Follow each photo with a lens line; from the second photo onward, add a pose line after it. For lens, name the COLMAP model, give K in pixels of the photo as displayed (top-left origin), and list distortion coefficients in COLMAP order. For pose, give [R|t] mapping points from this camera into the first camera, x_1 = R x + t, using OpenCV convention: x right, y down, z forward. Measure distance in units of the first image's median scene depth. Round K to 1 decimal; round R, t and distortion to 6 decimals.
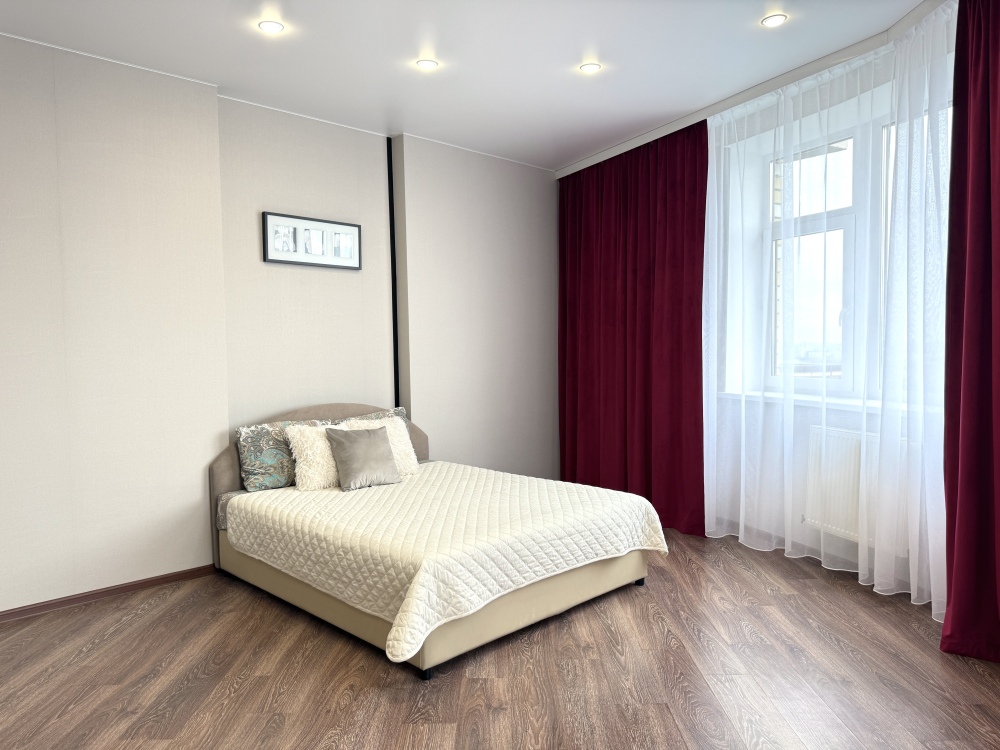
lens RADIAL K [[705.5, 0, 500.0], [0, 705.5, 375.0], [0, 0, 1]] dist [-0.001515, -0.001023]
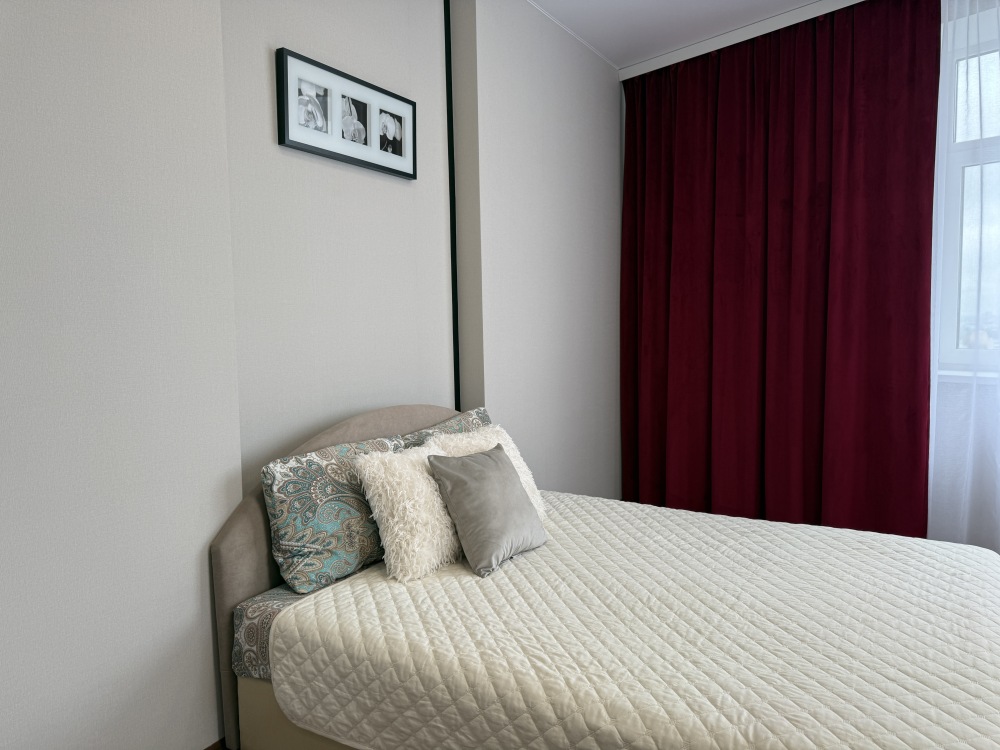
lens RADIAL K [[740.9, 0, 500.0], [0, 740.9, 375.0], [0, 0, 1]] dist [-0.006997, -0.005549]
pose [[0.980440, -0.024553, 0.195282, -0.306999], [0.021286, 0.999596, 0.018811, 0.005487], [-0.195665, -0.014287, 0.980567, 0.452499]]
